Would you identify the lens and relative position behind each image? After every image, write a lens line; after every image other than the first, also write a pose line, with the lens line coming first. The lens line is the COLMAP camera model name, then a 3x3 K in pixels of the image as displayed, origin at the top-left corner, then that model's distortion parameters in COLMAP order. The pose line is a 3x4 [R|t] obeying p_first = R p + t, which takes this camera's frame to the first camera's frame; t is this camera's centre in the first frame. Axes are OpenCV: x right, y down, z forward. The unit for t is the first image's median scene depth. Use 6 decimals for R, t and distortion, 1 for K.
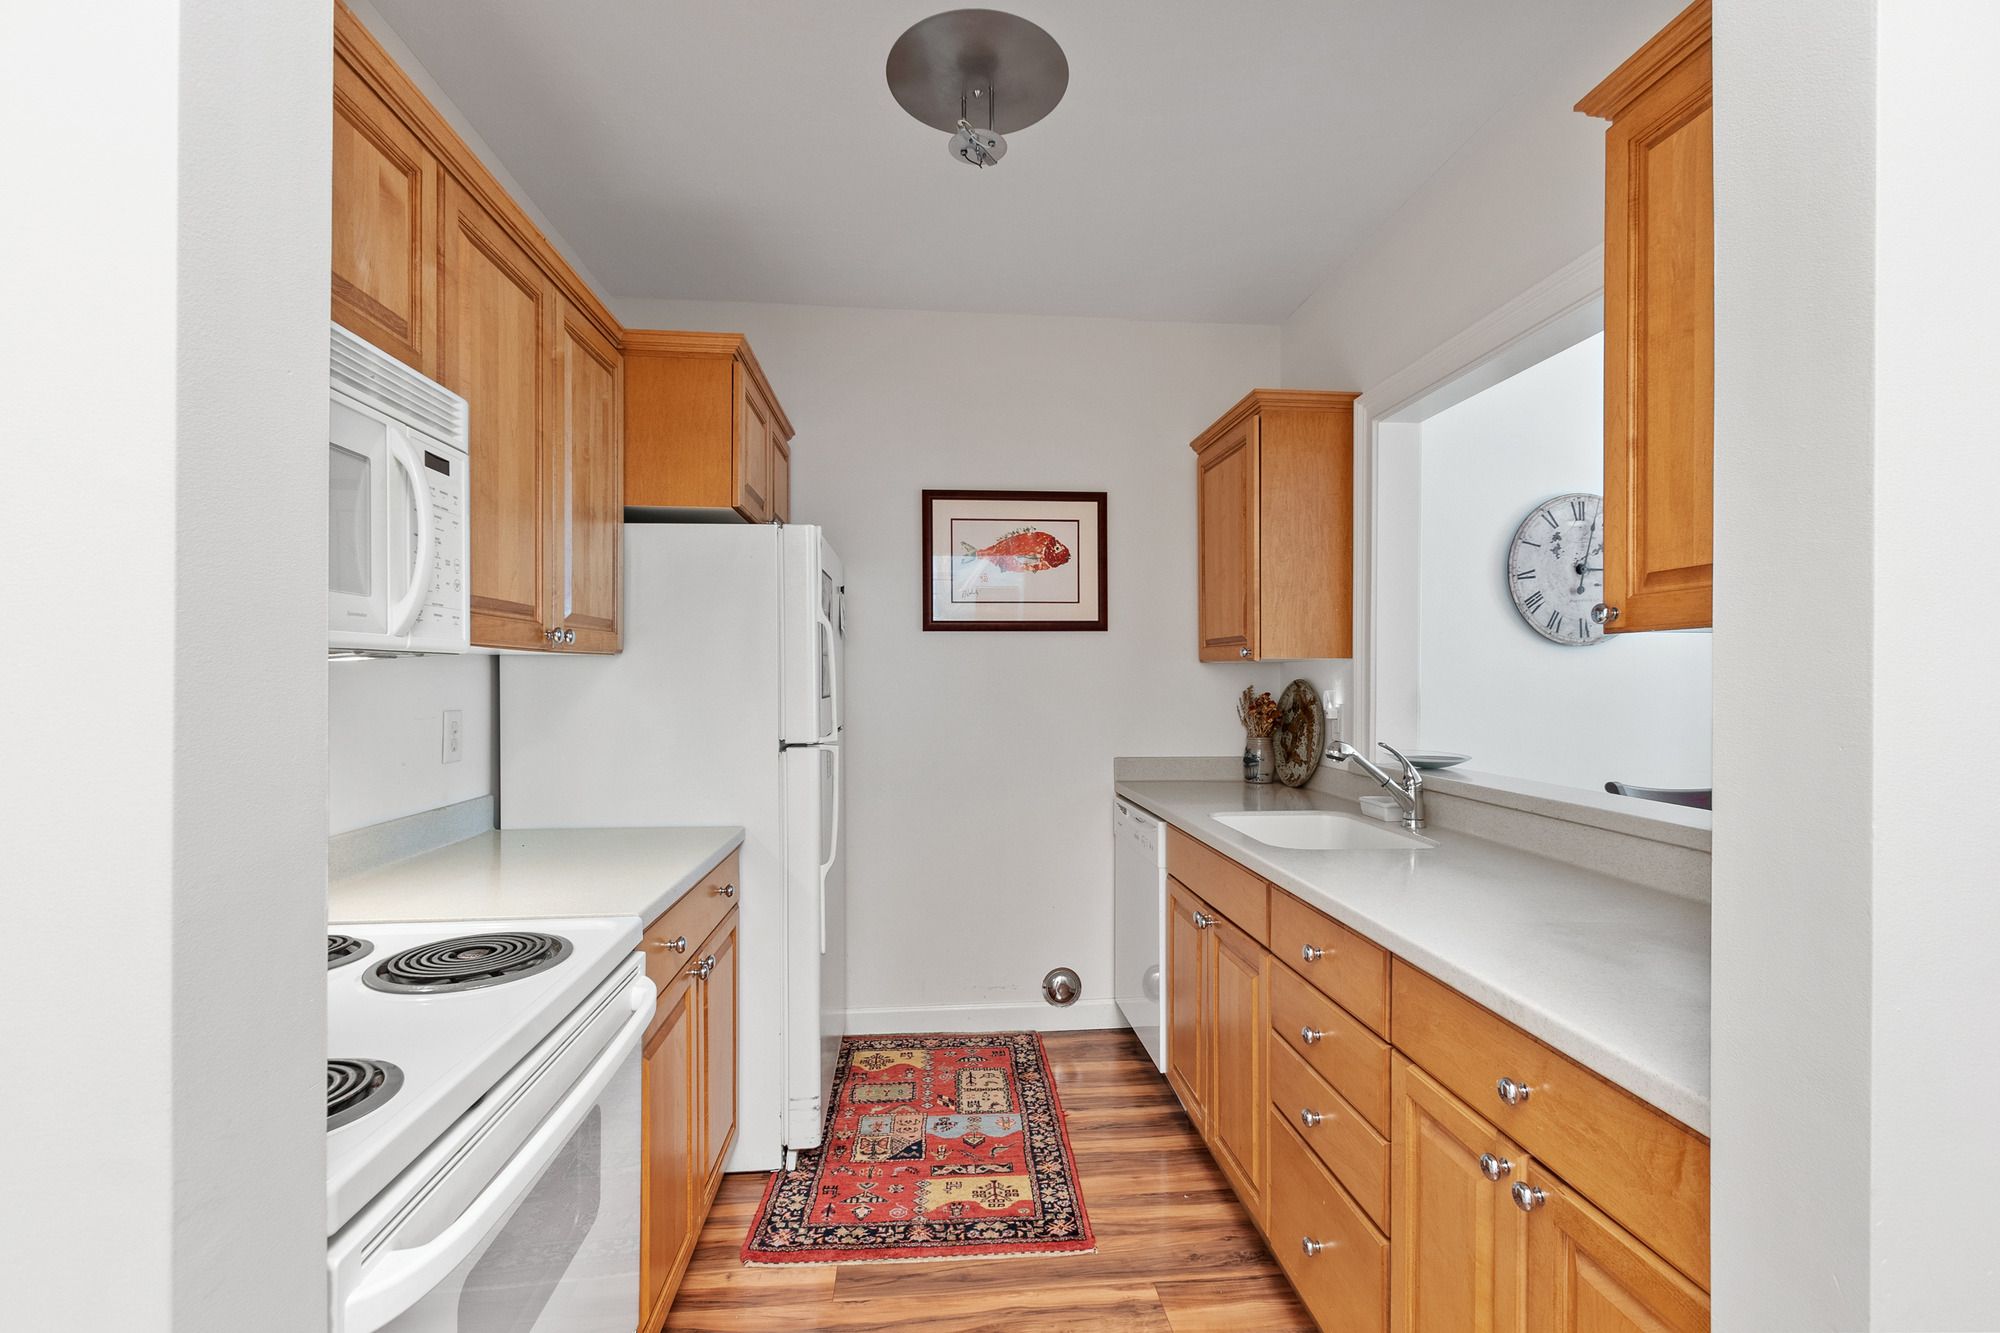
lens RADIAL K [[877.3, 0, 1024.0], [0, 877.3, 679.9], [0, 0, 1]] dist [0.006958, -0.002246]
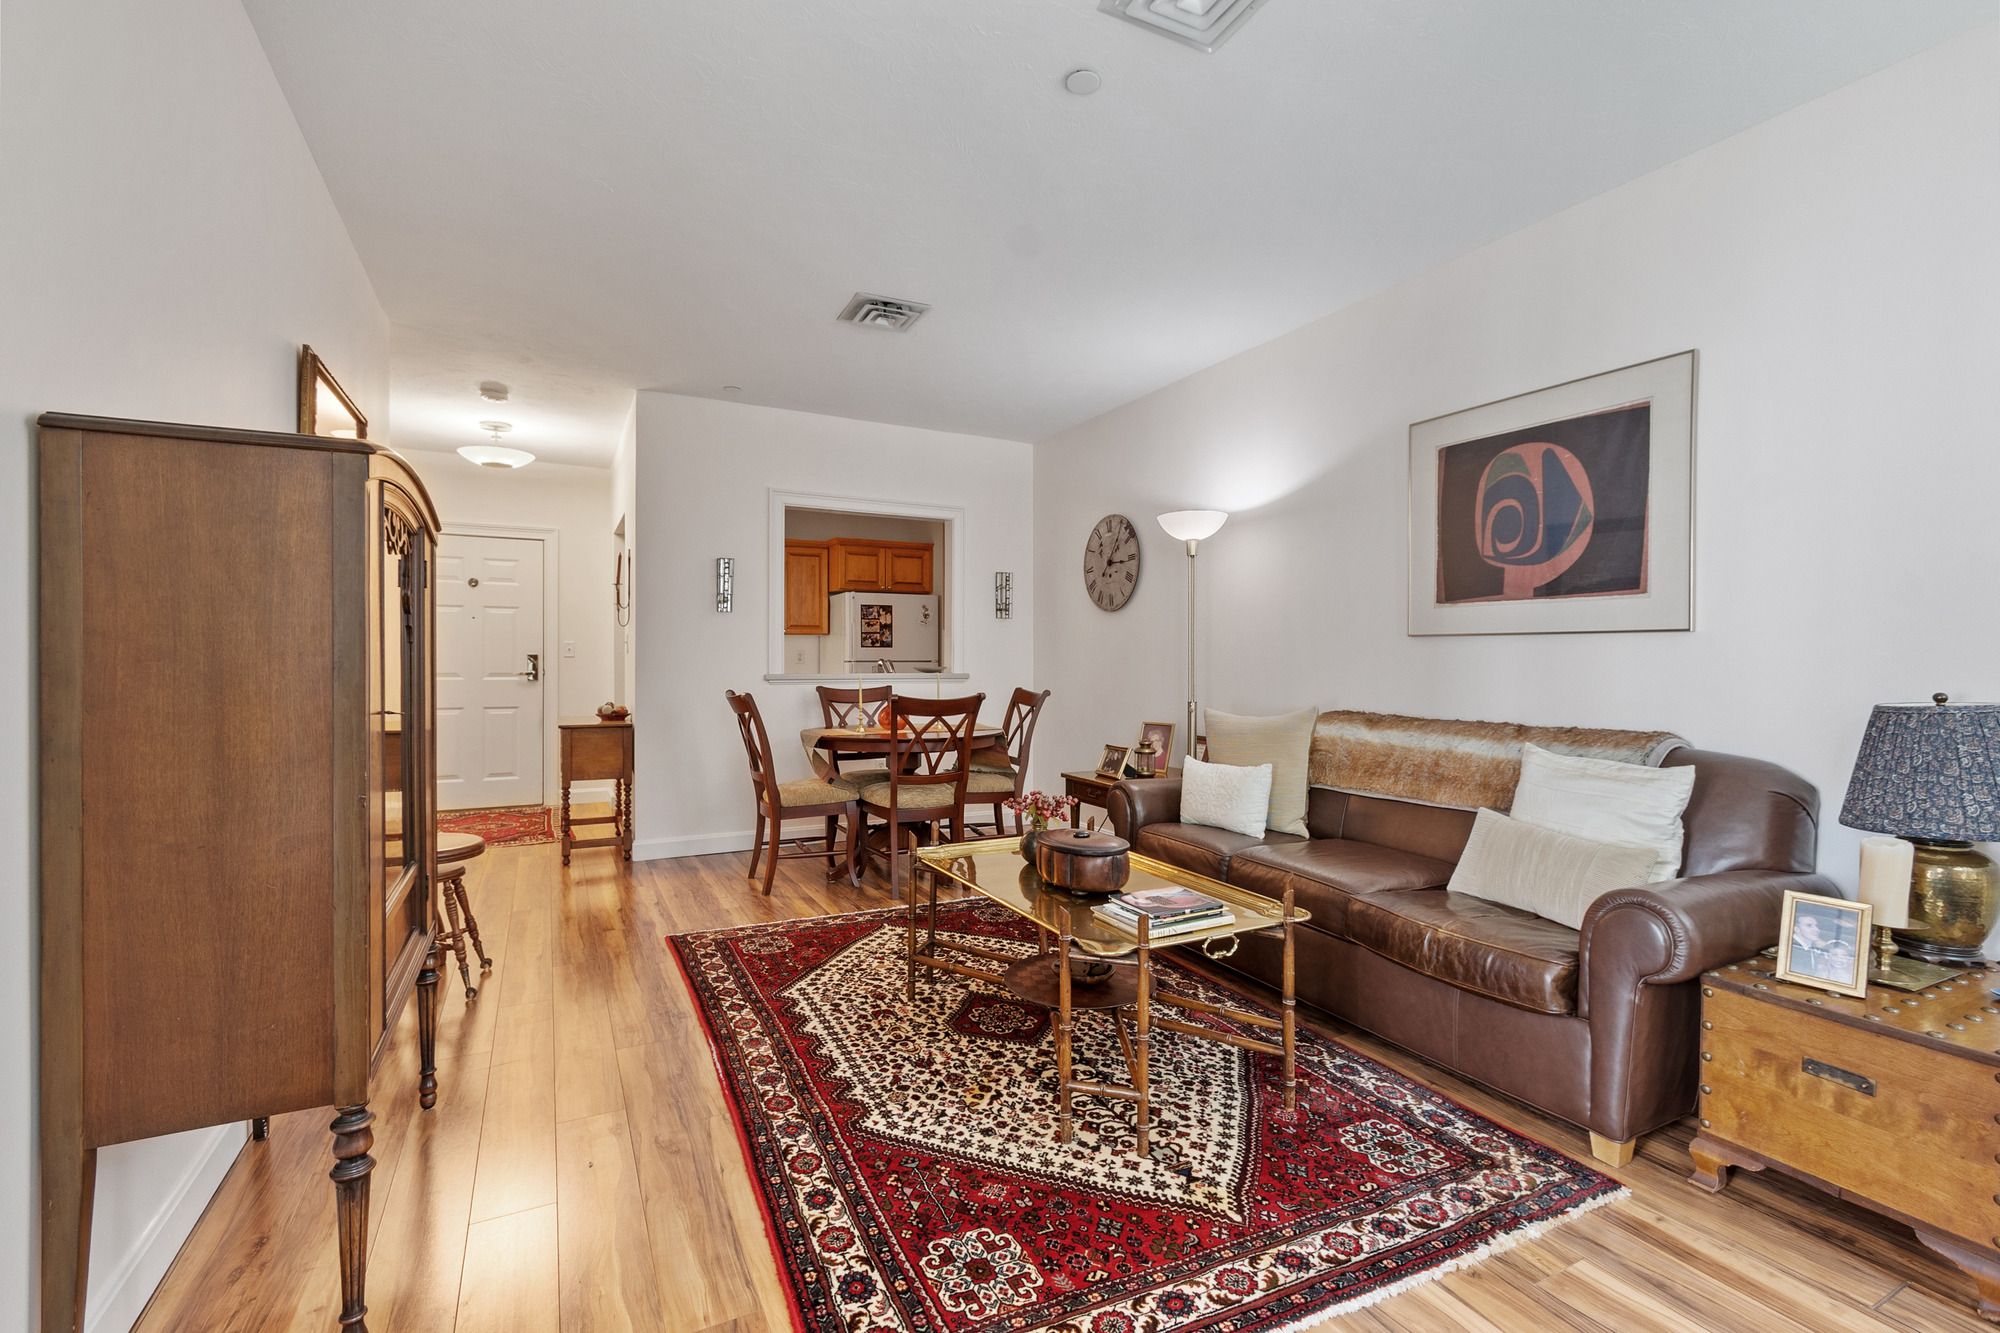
lens RADIAL K [[877.3, 0, 1006.6], [0, 877.3, 669.1], [0, 0, 1]] dist [0.006958, -0.002246]
pose [[0.373962, 0.004779, -0.927432, 2.481933], [-0.003538, 0.999987, 0.003727, 0.073609], [0.927437, 0.001888, 0.373974, 0.287560]]
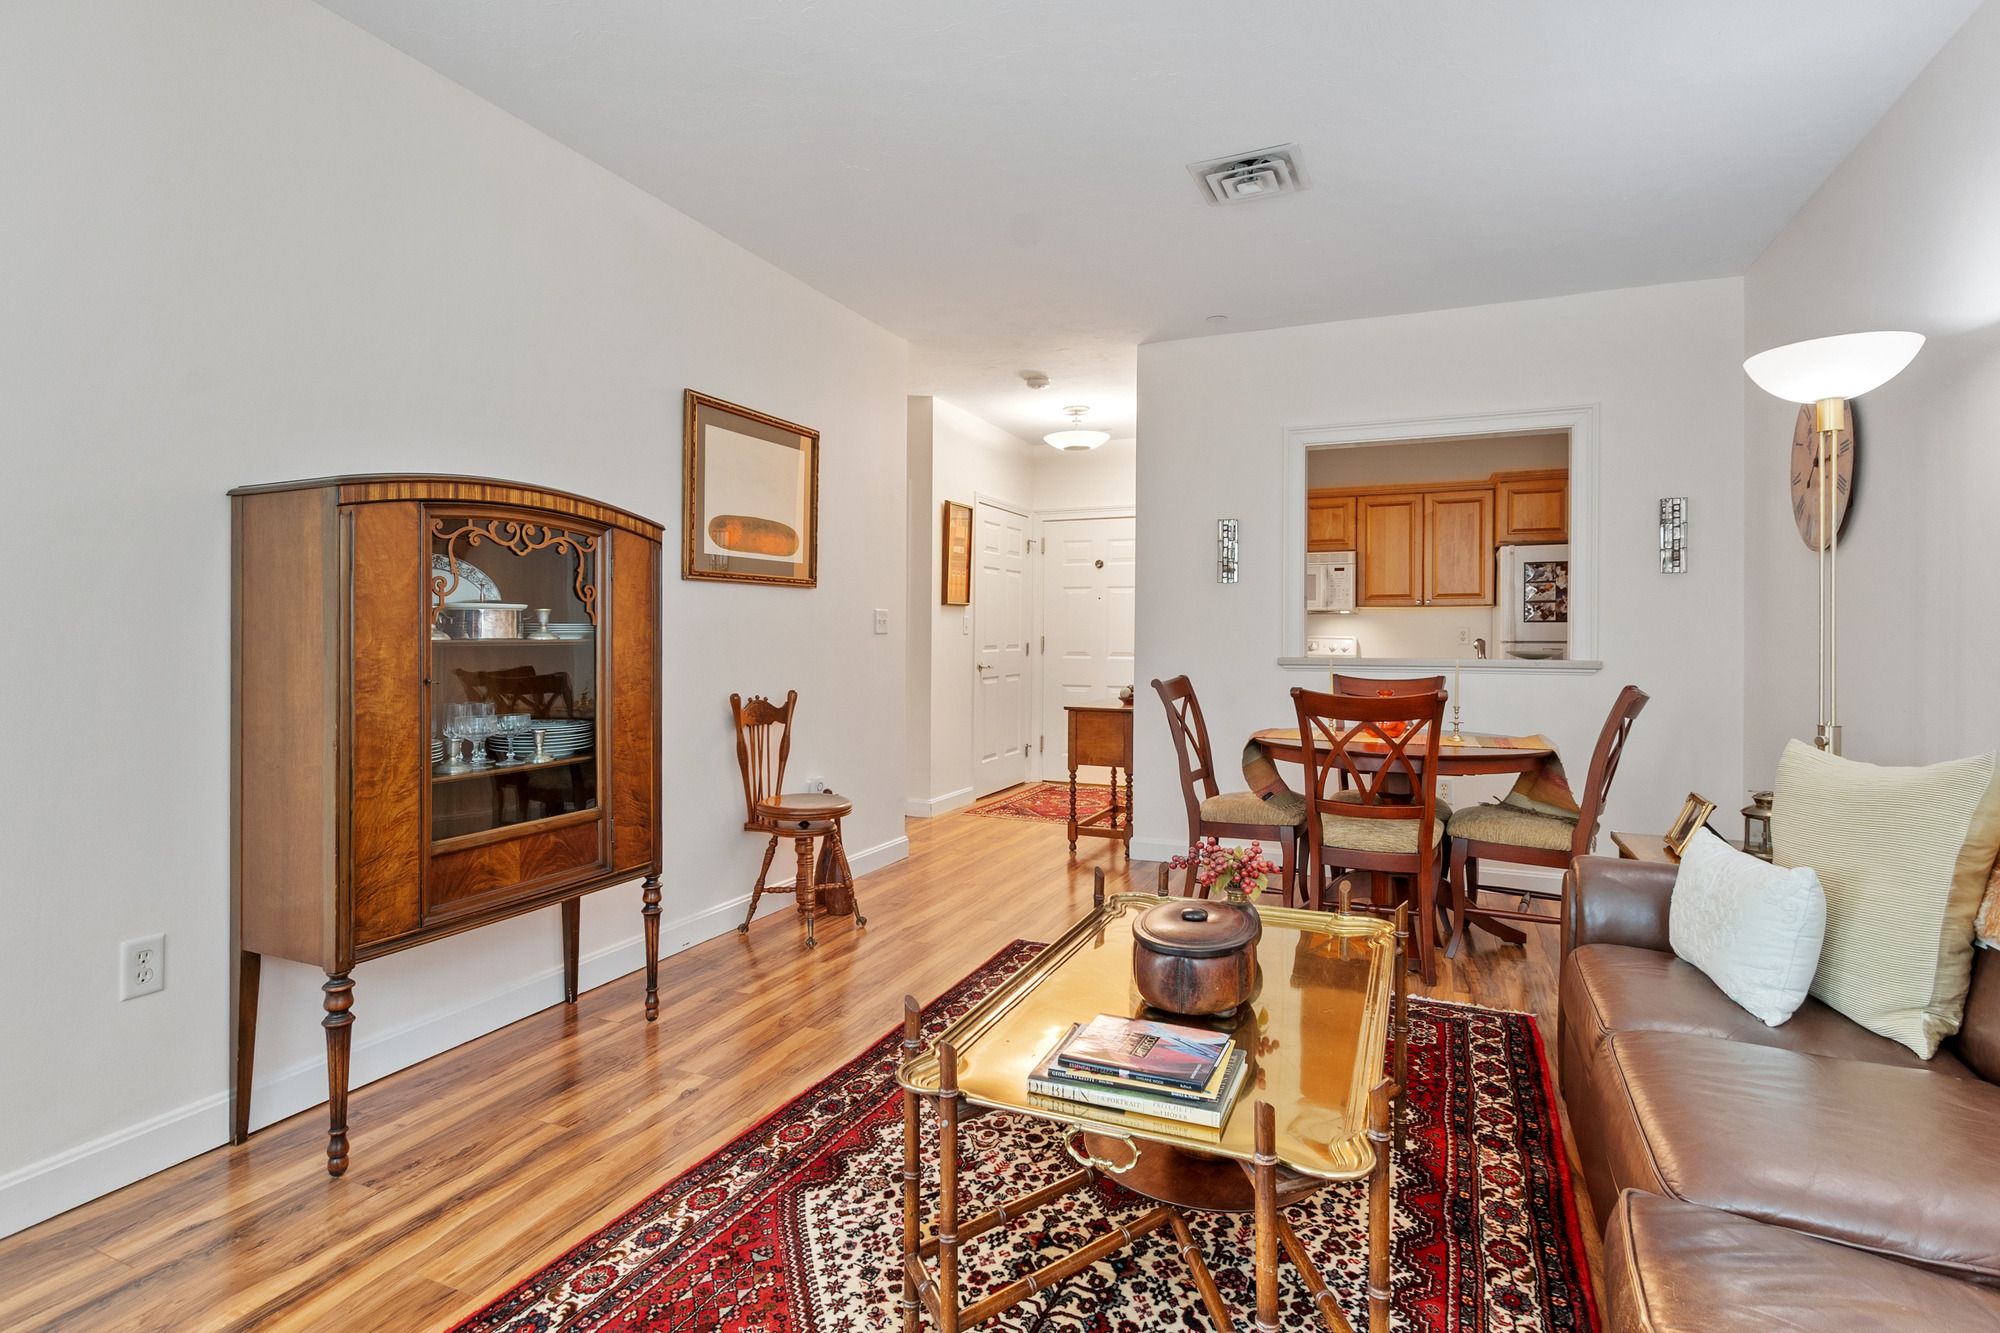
lens RADIAL K [[999.4, 0, 998.3], [0, 999.4, 640.1], [0, 0, 1]] dist [0.001823, 0.000256]
pose [[-0.491232, -0.003993, -0.871019, 2.293314], [-0.008061, 0.999968, -0.000039, 0.067112], [0.870991, 0.007002, -0.491249, 0.956313]]
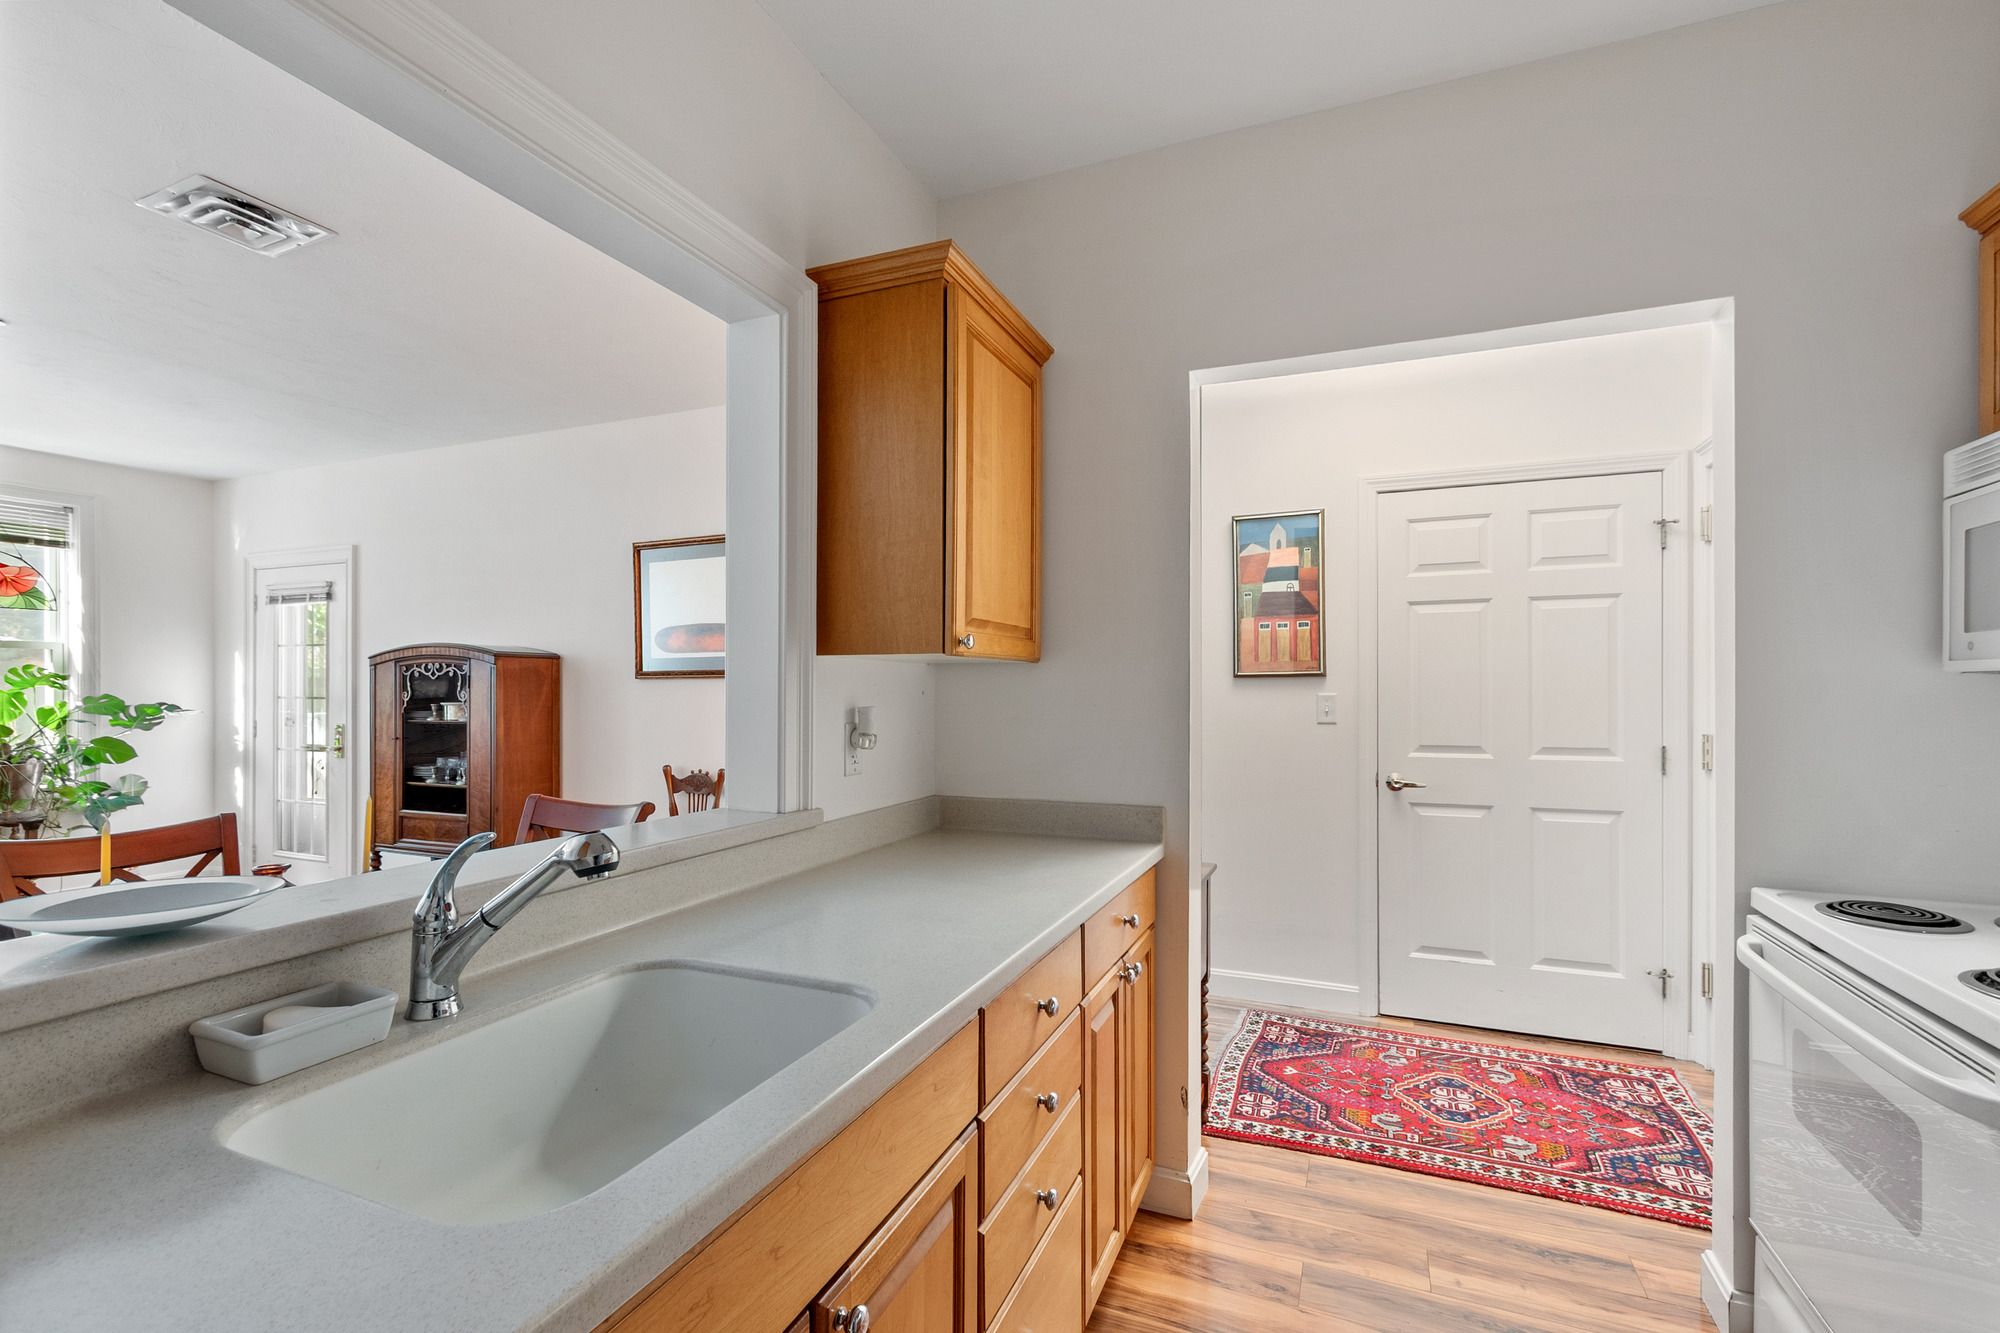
lens RADIAL K [[877.3, 0, 1023.0], [0, 877.3, 686.3], [0, 0, 1]] dist [0.006958, -0.002246]
pose [[-0.887204, -0.005629, 0.461343, -0.028840], [-0.006123, 0.999981, 0.000426, -0.002795], [-0.461337, -0.002446, -0.887222, 1.053814]]
